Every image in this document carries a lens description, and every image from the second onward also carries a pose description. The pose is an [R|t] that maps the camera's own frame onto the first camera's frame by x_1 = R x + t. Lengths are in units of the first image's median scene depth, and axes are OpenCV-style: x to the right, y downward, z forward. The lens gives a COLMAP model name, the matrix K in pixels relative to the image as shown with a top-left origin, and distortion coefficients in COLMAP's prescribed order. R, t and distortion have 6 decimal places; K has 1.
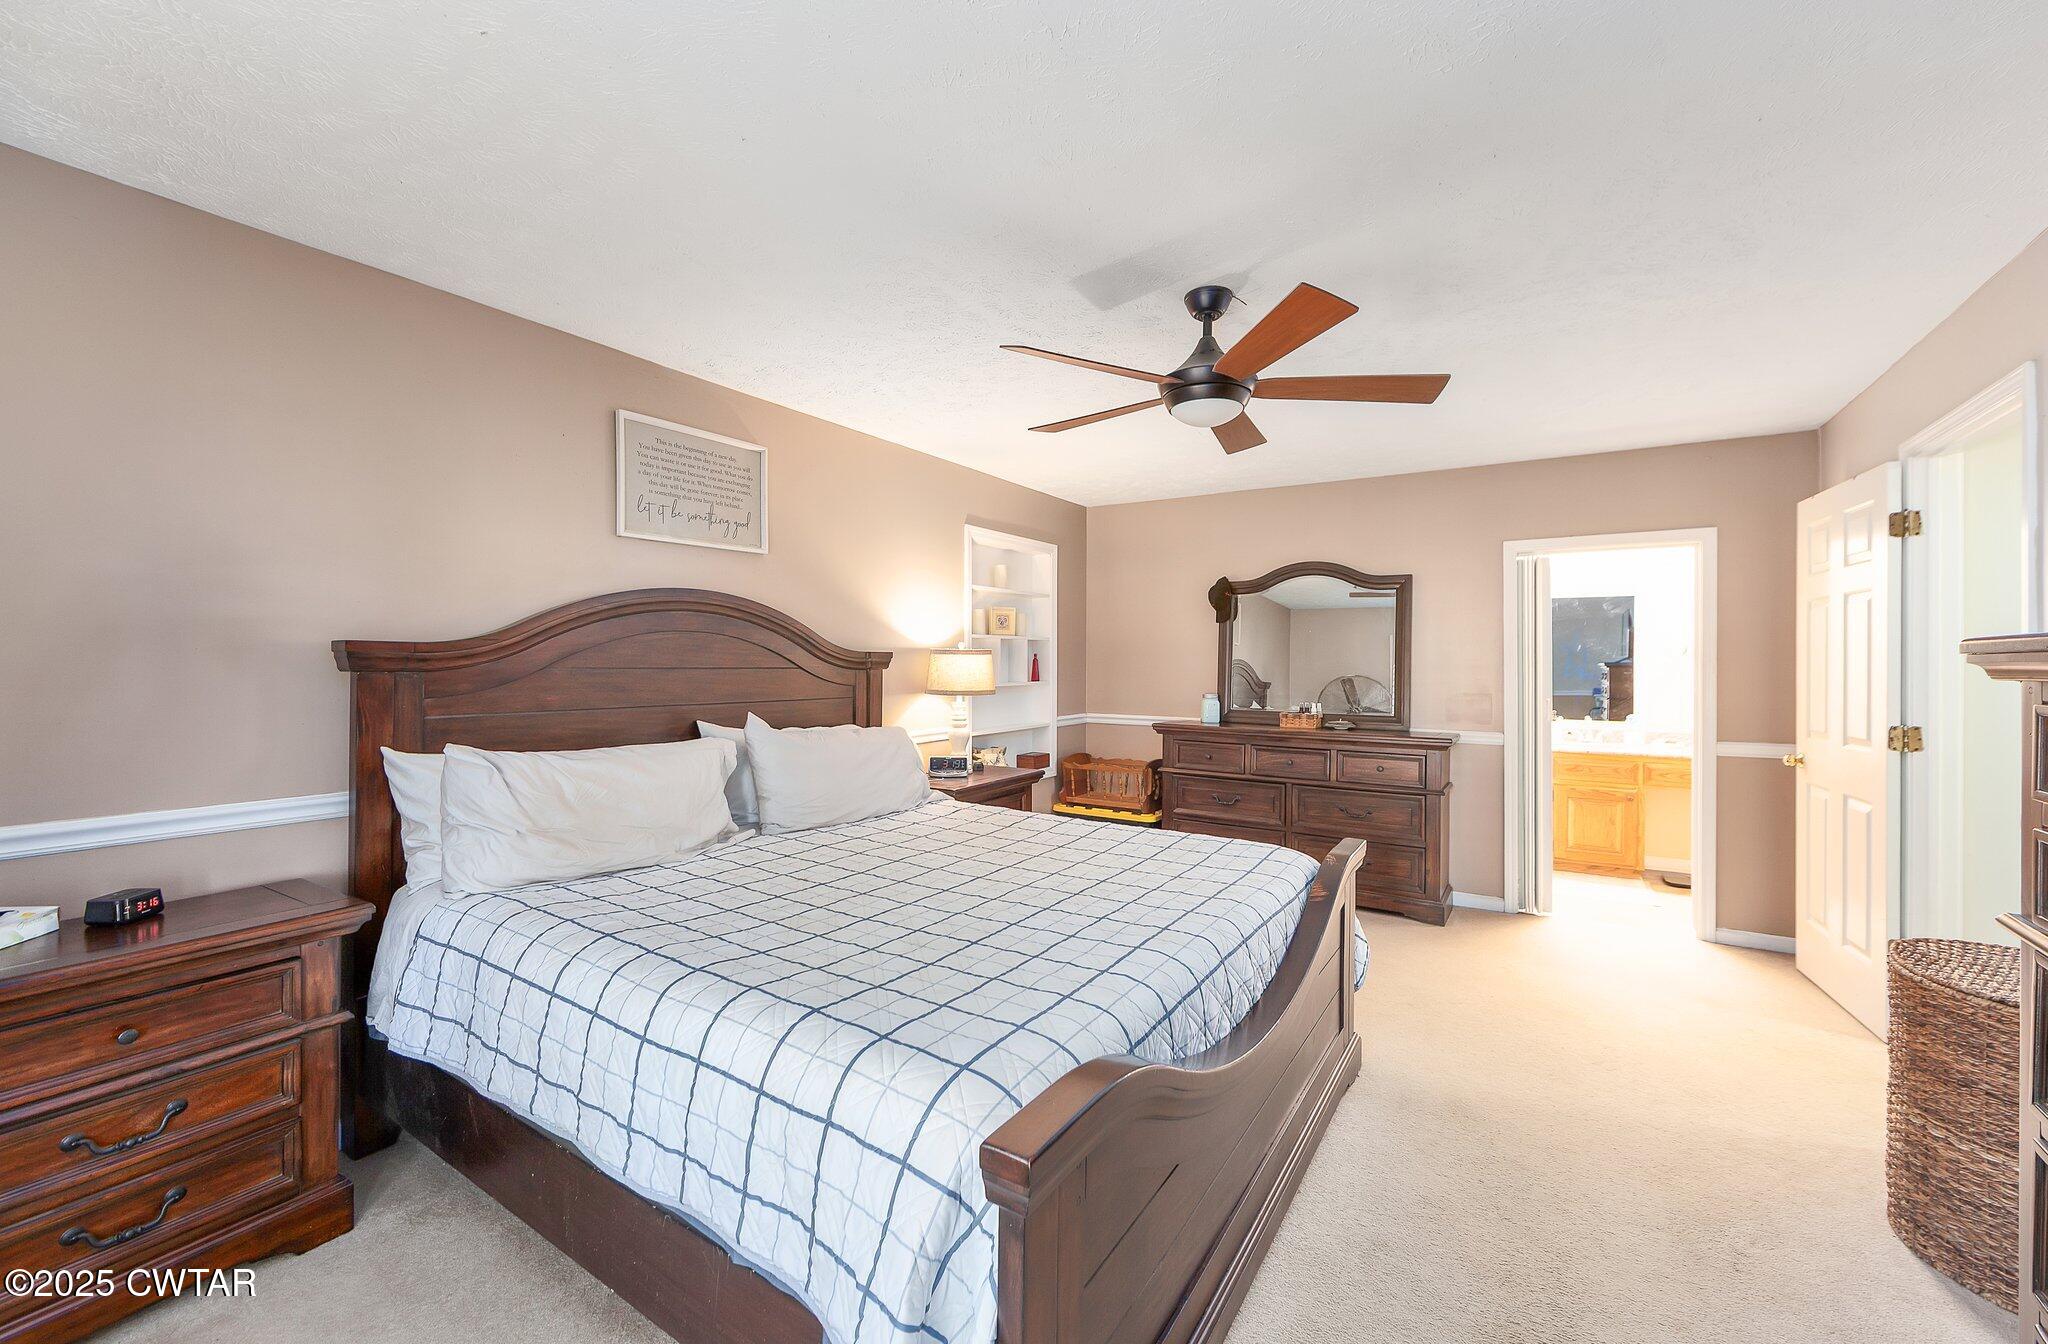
lens RADIAL K [[829.1, 0, 1024.0], [0, 829.1, 672.0], [0, 0, 1]] dist [0.000008, 0.000050]
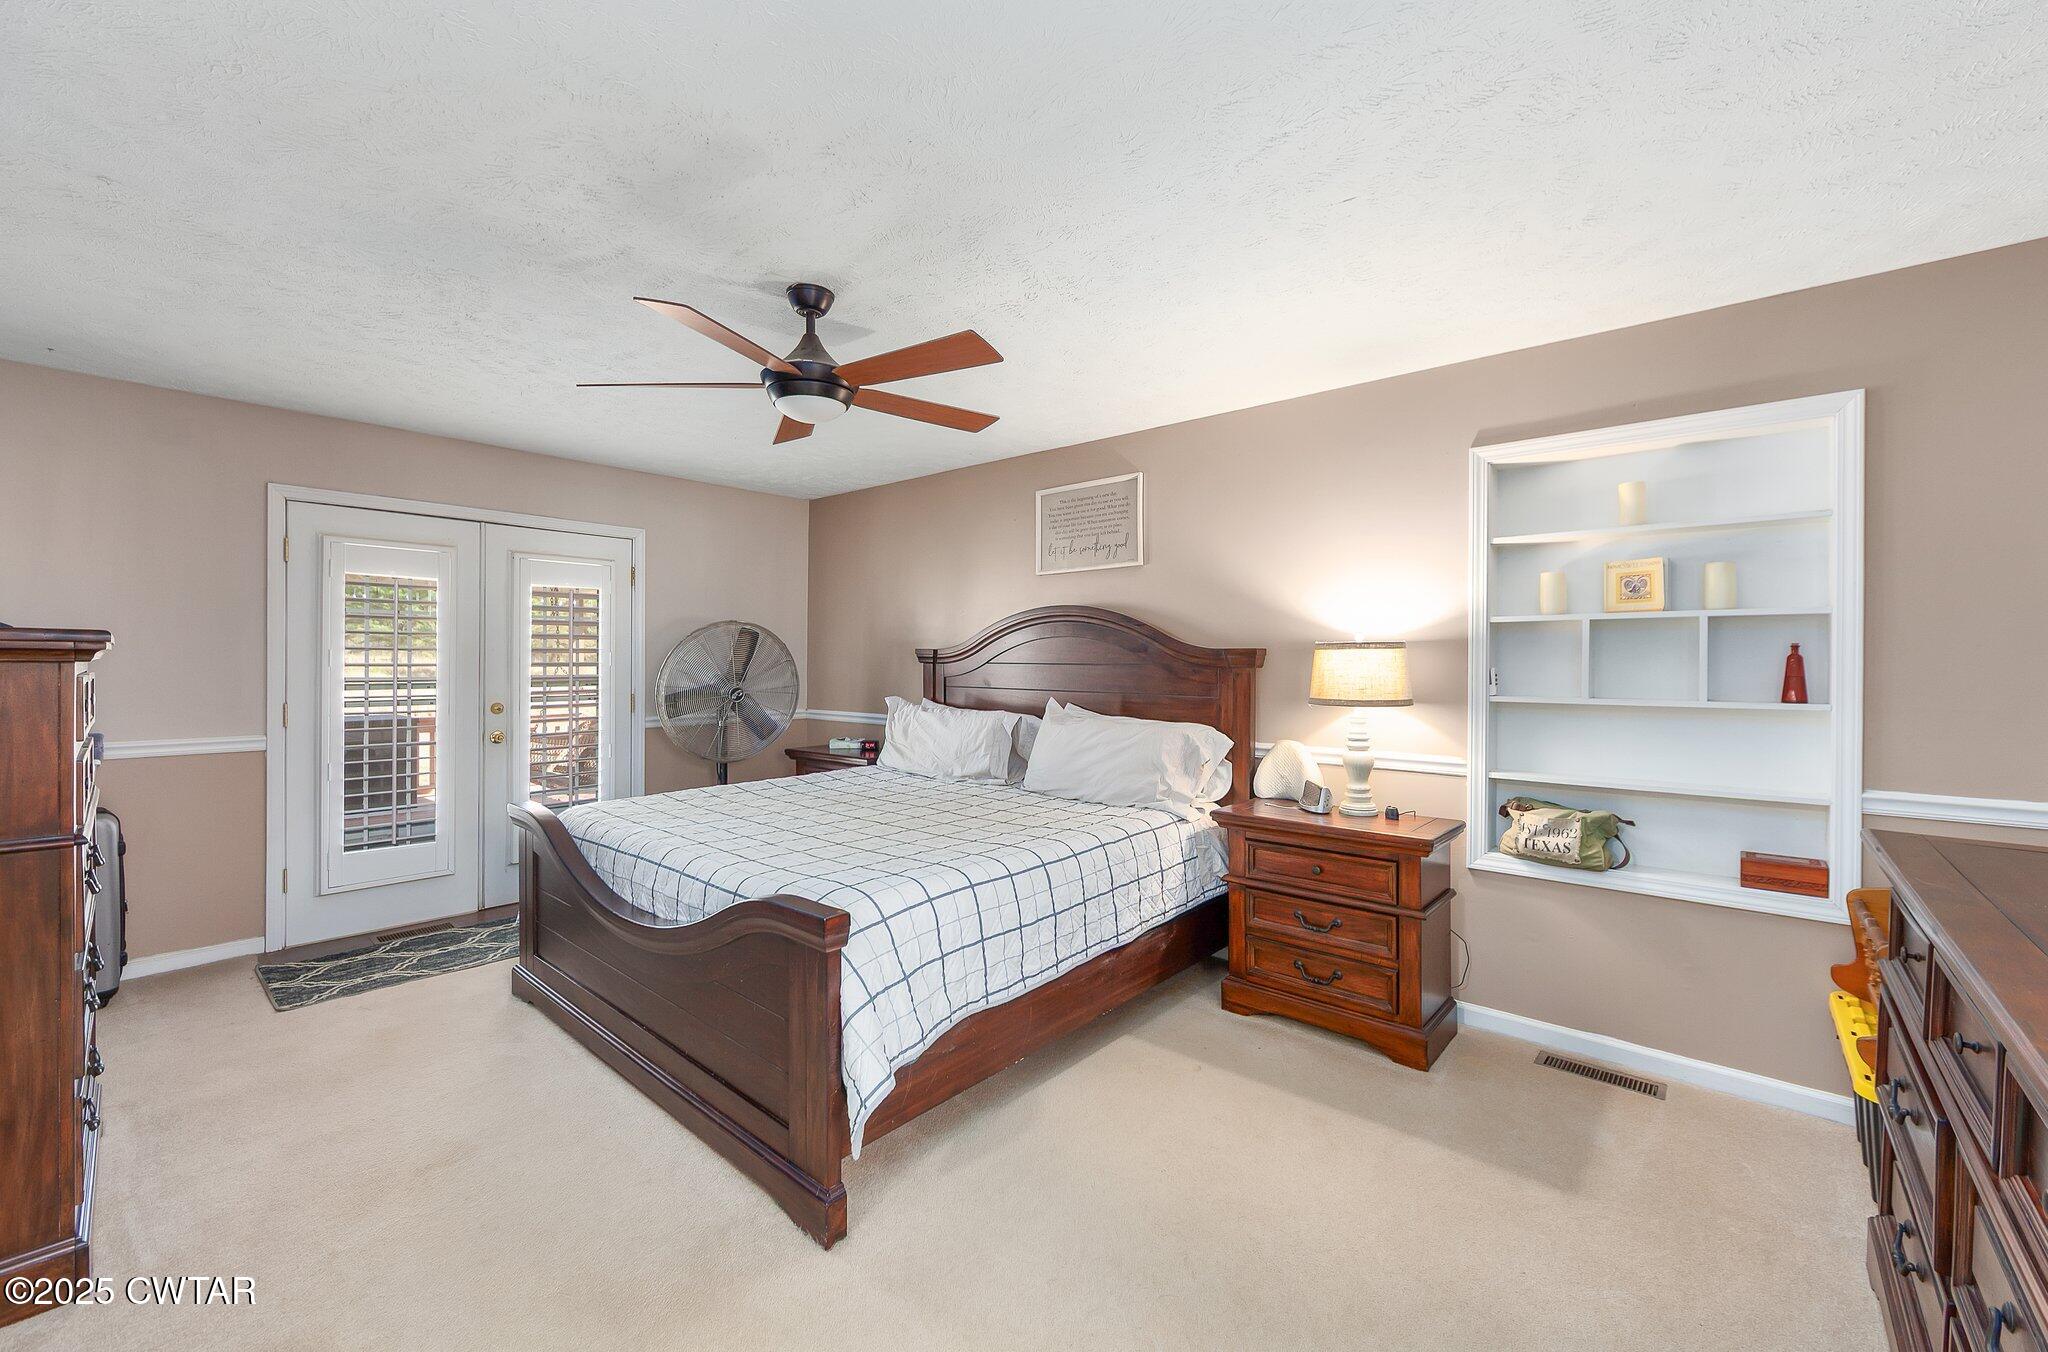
lens RADIAL K [[810.8, 0, 1026.4], [0, 810.8, 653.7], [0, 0, 1]] dist [-0.000498, -0.000030]
pose [[-0.145282, 0.000022, -0.989390, 0.822640], [-0.009328, 0.999956, 0.001392, -0.019945], [0.989346, 0.009432, -0.145275, 1.011498]]
